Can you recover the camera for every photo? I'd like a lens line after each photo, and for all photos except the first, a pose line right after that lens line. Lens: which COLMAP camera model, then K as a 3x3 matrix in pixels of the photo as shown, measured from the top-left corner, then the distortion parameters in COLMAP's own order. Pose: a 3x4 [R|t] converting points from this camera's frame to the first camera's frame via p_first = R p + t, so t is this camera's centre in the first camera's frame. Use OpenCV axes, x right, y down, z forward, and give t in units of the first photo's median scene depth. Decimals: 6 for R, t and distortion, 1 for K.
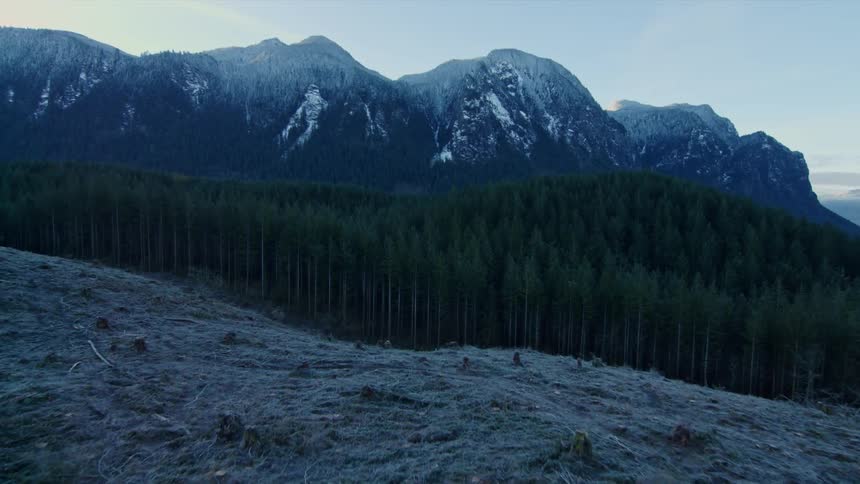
lens RADIAL K [[455.3, 0, 431.2], [0, 455.3, 248.2], [0, 0, 1]] dist [-0.006391, -0.011575]
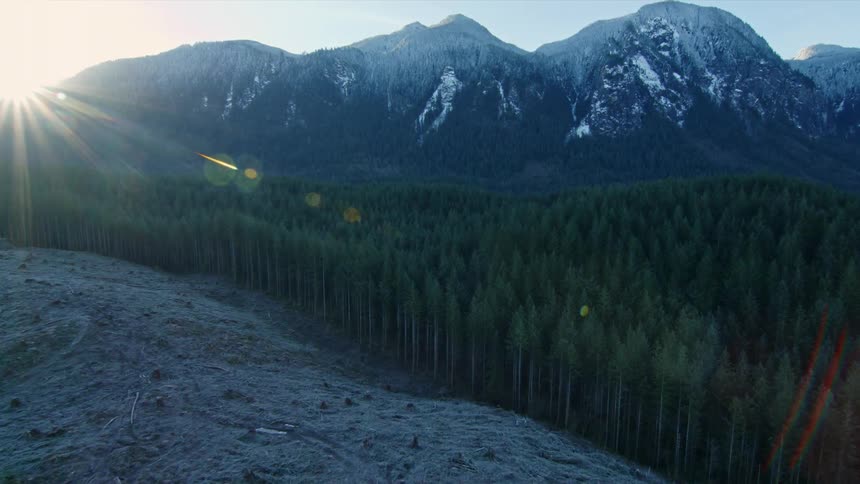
lens RADIAL K [[455.3, 0, 432.6], [0, 455.3, 247.3], [0, 0, 1]] dist [-0.006391, -0.011575]
pose [[0.952694, 0.017032, -0.303455, 0.022429], [0.000388, 0.998360, 0.057253, -0.013015], [0.303932, -0.054662, 0.951124, -0.003972]]
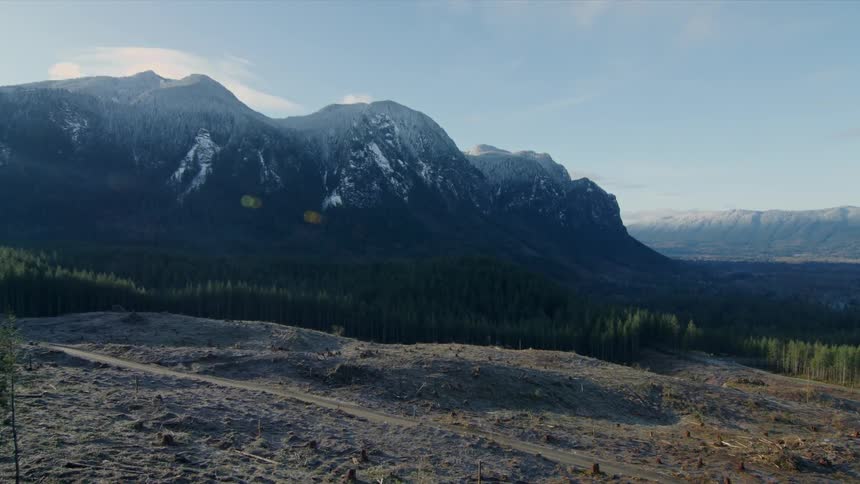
lens RADIAL K [[455.3, 0, 429.9], [0, 455.3, 248.1], [0, 0, 1]] dist [-0.006391, -0.011575]
pose [[0.963631, -0.015526, 0.266786, -0.040667], [0.029555, 0.998379, -0.048649, -0.018641], [-0.265598, 0.054764, 0.962527, -0.129174]]
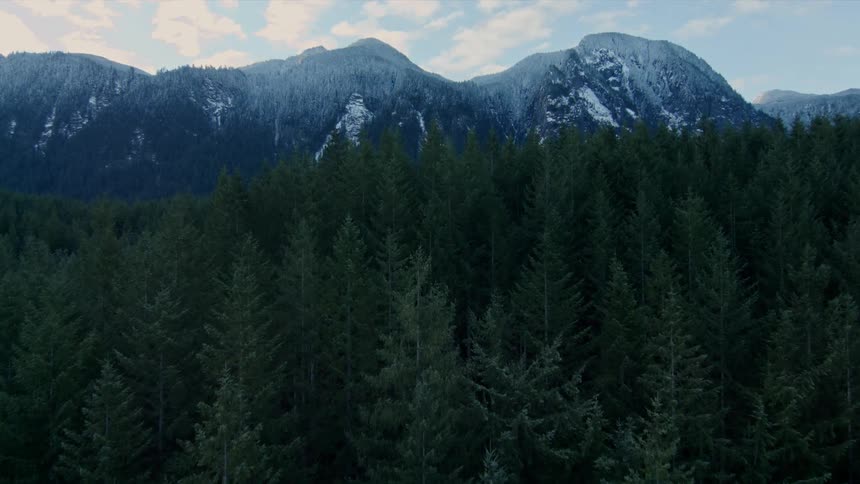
lens RADIAL K [[561.3, 0, 434.3], [0, 561.3, 241.1], [0, 0, 1]] dist [0.000594, -0.018725]
pose [[0.987032, -0.030253, -0.157646, 0.024882], [0.015192, 0.995277, -0.095878, -0.003734], [0.159802, 0.092239, 0.982830, 0.073122]]
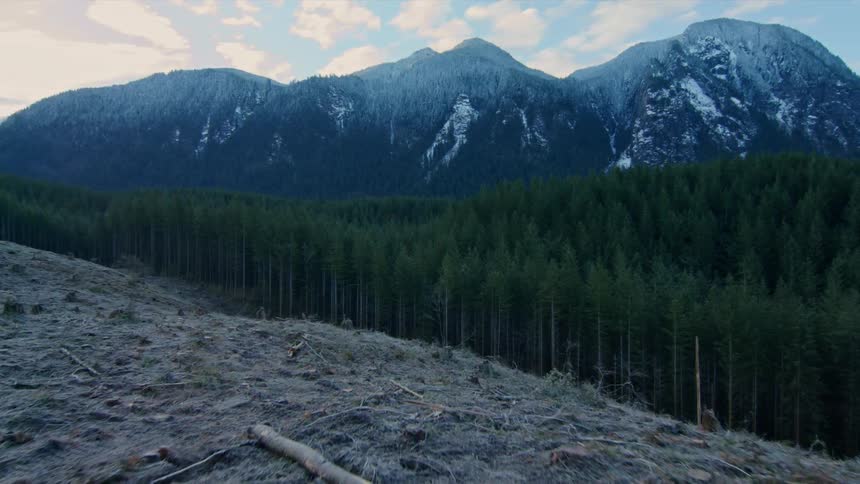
lens RADIAL K [[561.3, 0, 434.8], [0, 561.3, 241.8], [0, 0, 1]] dist [0.000594, -0.018725]
pose [[0.943338, -0.025661, -0.330840, 0.036927], [-0.001009, 0.996779, -0.080191, 0.006815], [0.331832, 0.075981, 0.940273, -0.002267]]
